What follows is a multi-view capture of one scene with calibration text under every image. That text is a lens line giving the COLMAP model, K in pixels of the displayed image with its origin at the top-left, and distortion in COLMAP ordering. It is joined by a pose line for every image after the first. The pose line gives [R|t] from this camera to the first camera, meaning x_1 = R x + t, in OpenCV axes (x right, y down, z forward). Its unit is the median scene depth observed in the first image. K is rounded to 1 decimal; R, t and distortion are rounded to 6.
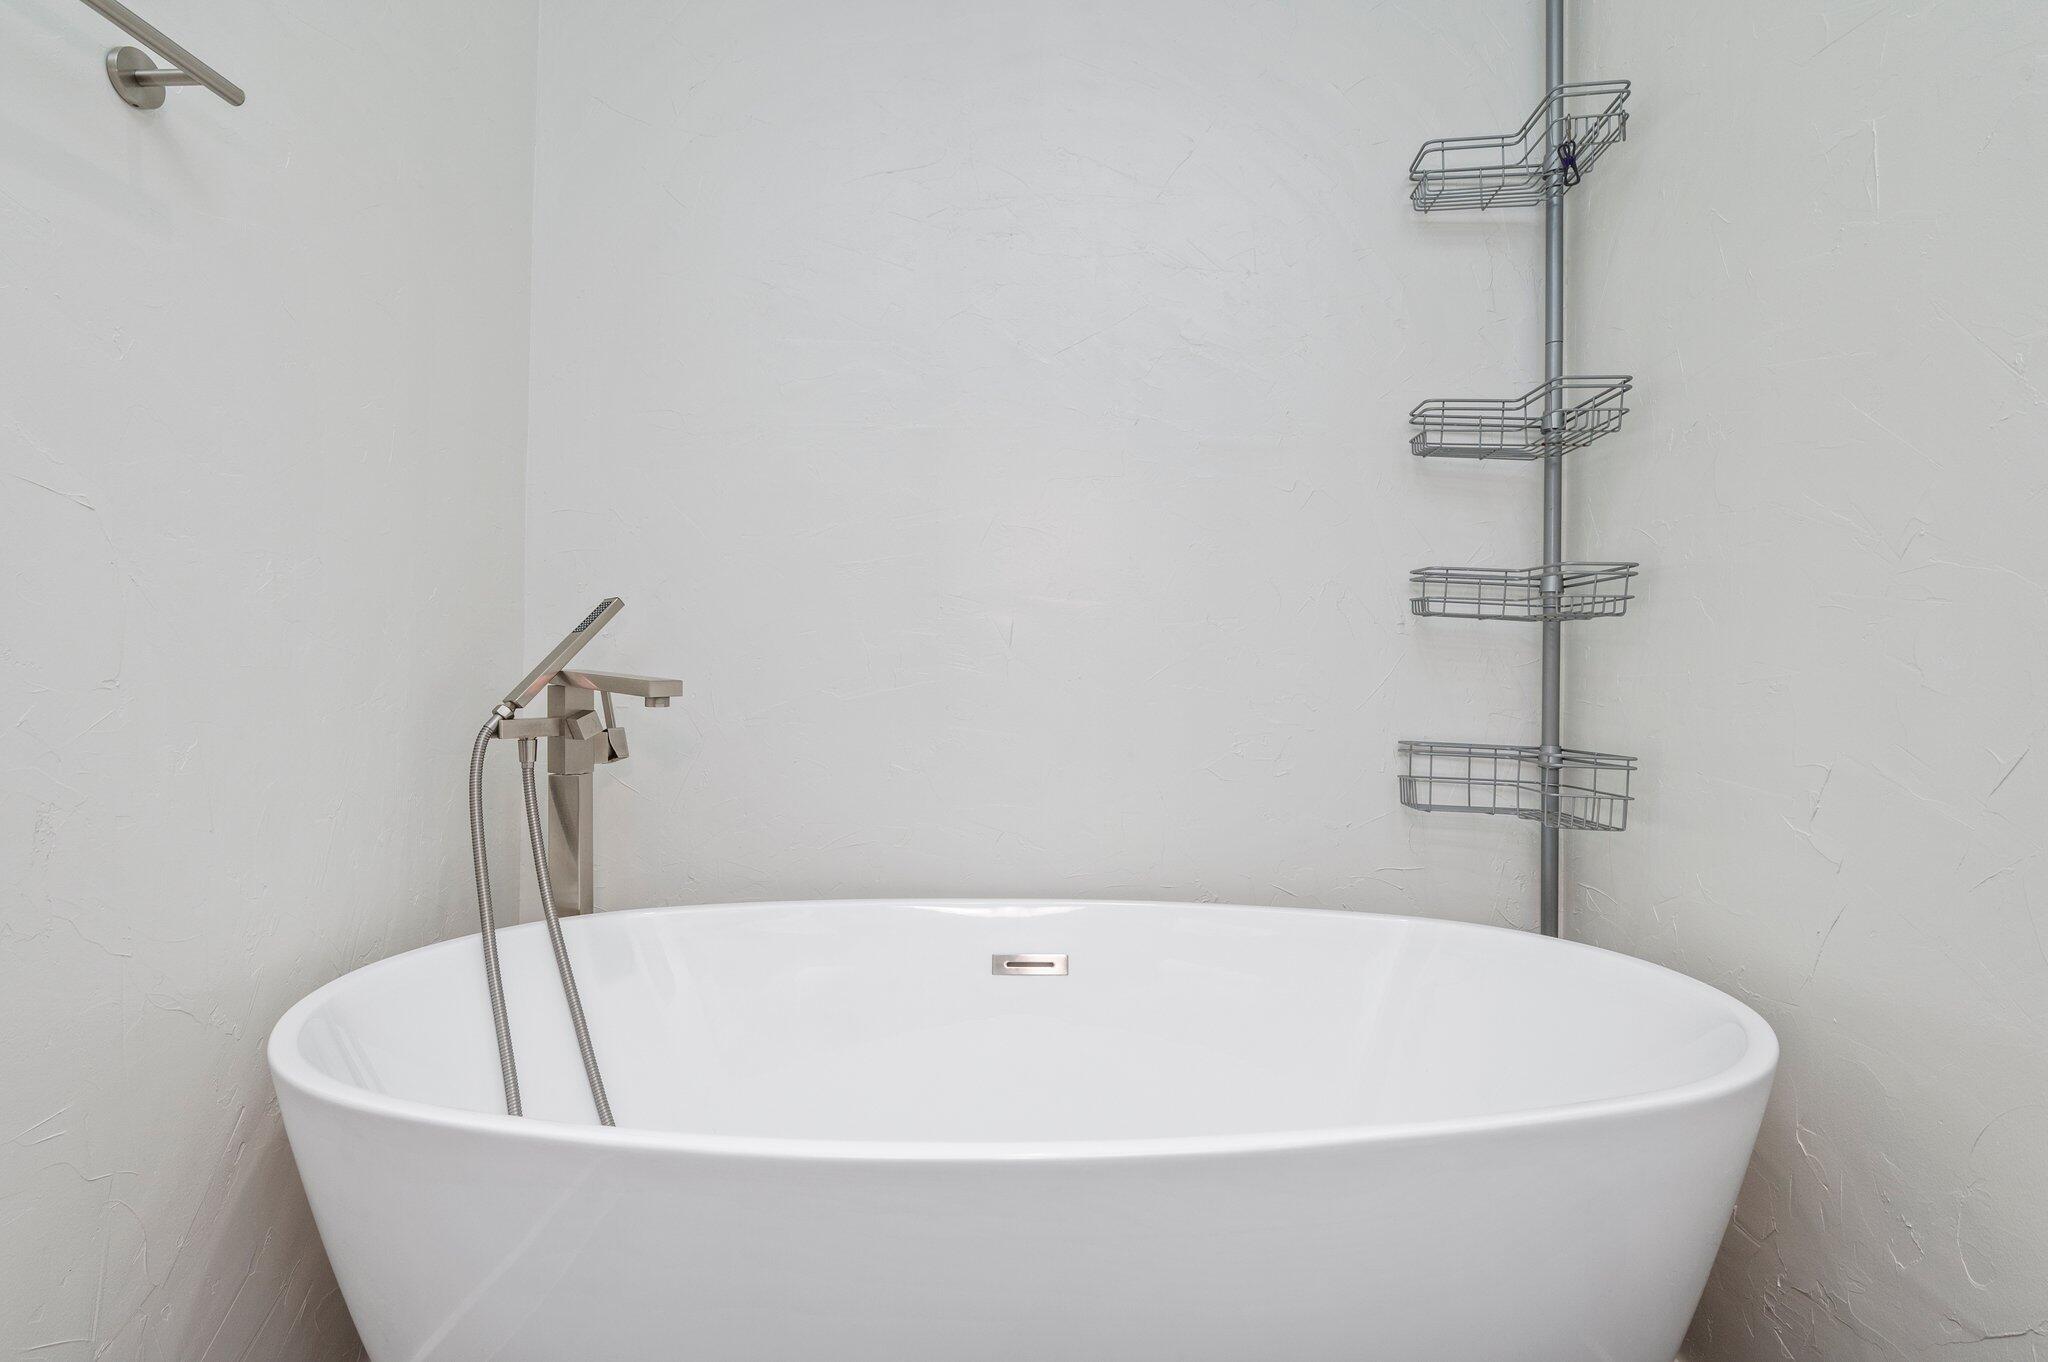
lens RADIAL K [[1036.0, 0, 1033.4], [0, 1036.0, 647.7], [0, 0, 1]] dist [-0.000195, -0.000014]
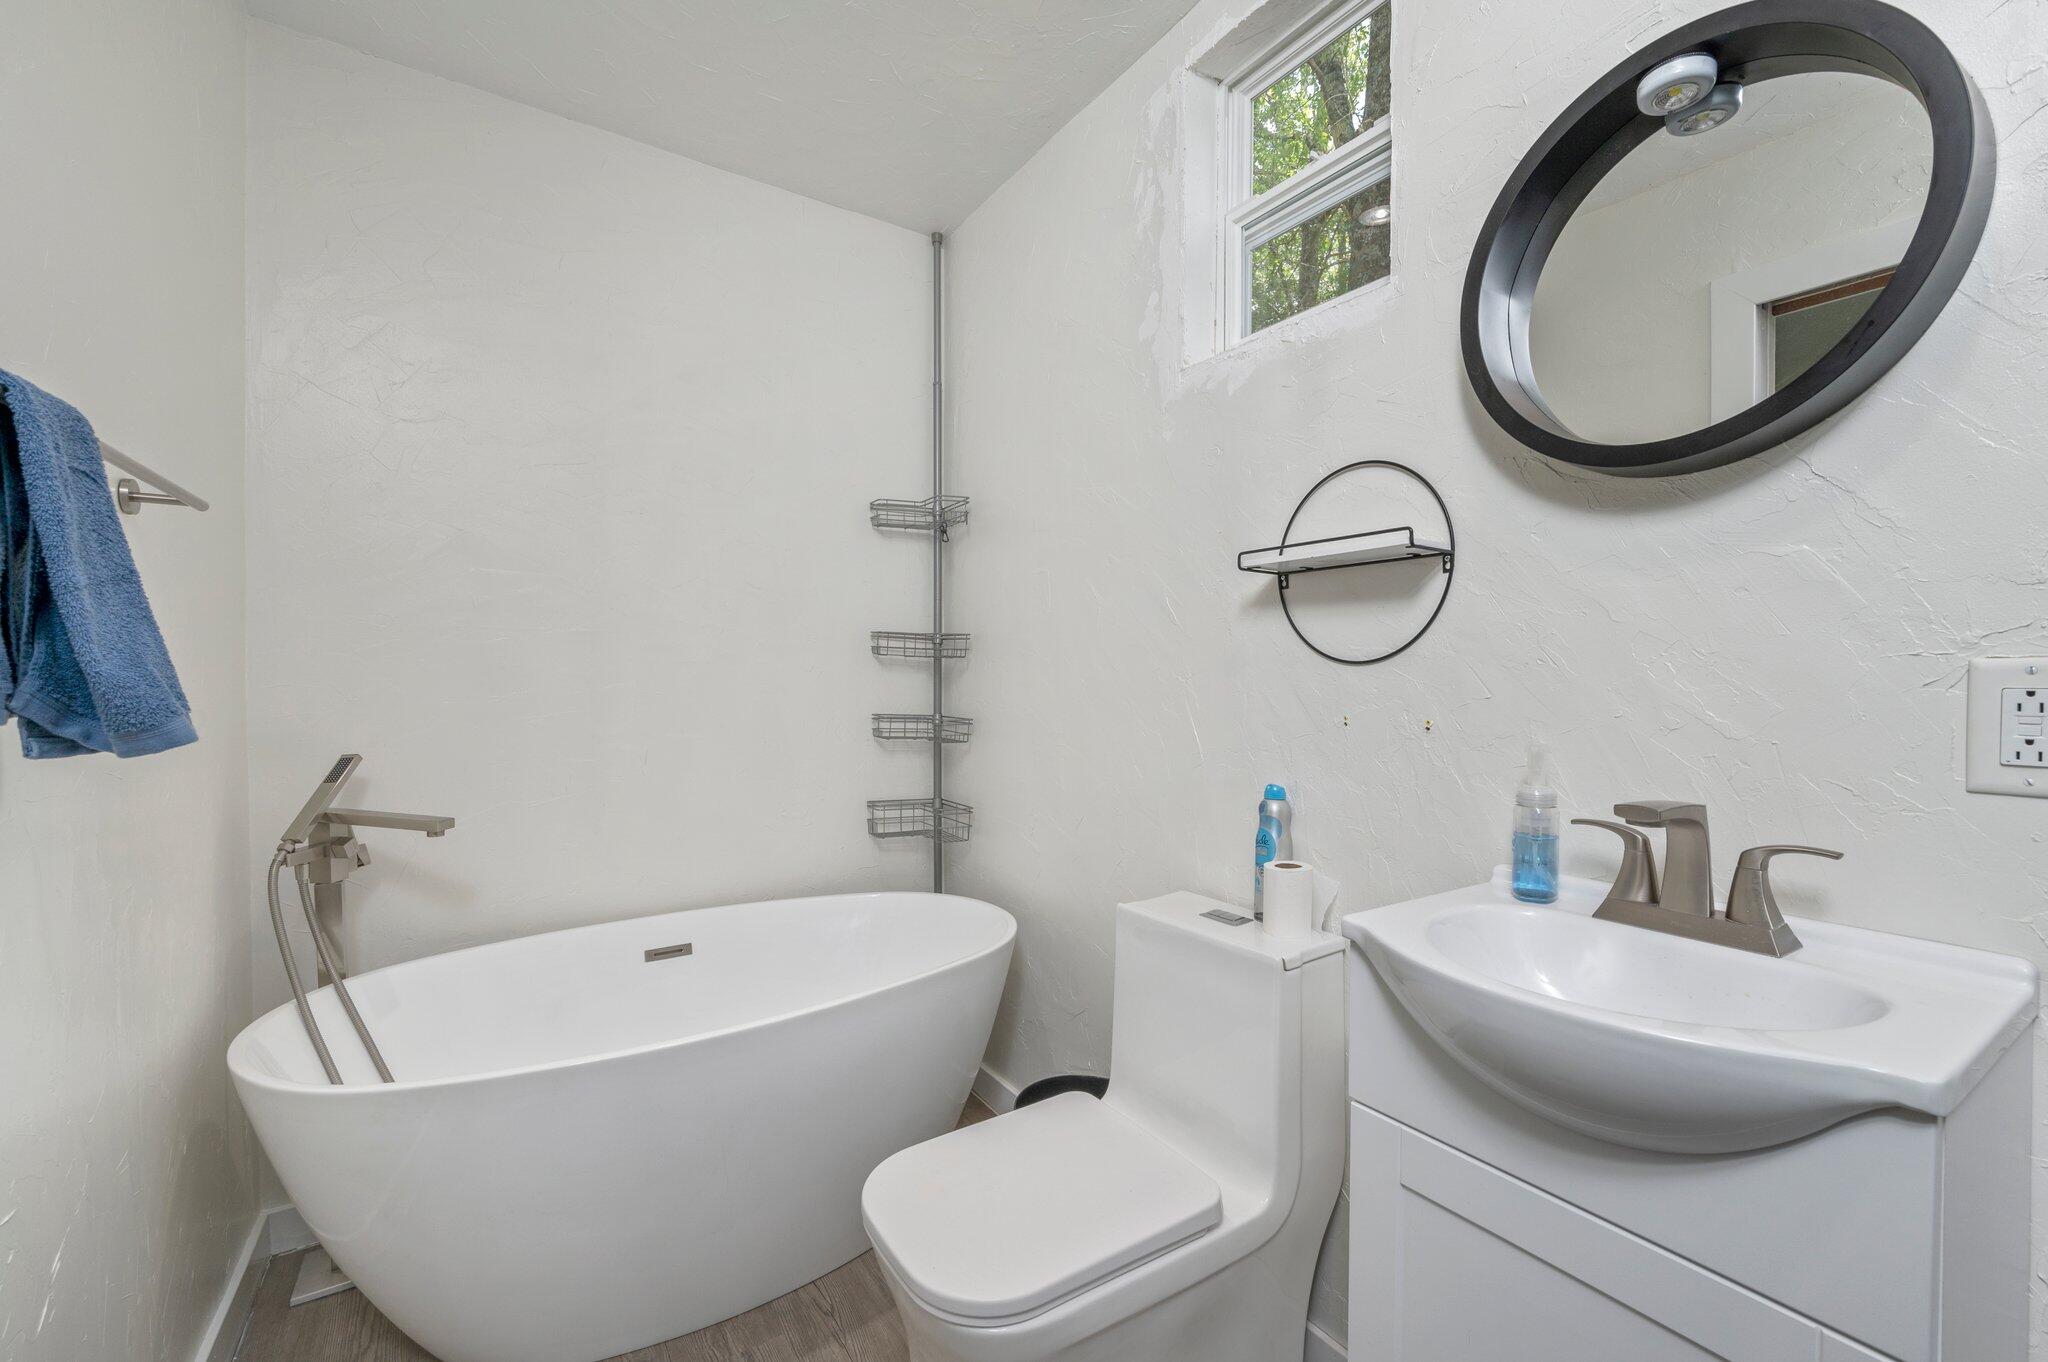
lens RADIAL K [[813.5, 0, 1024.0], [0, 813.5, 681.0], [0, 0, 1]] dist [-0.017200, -0.000012]
pose [[0.842802, -0.016339, 0.537976, -0.229447], [0.005891, 0.999759, 0.021135, -0.177728], [-0.538192, -0.014643, 0.842695, -0.466027]]
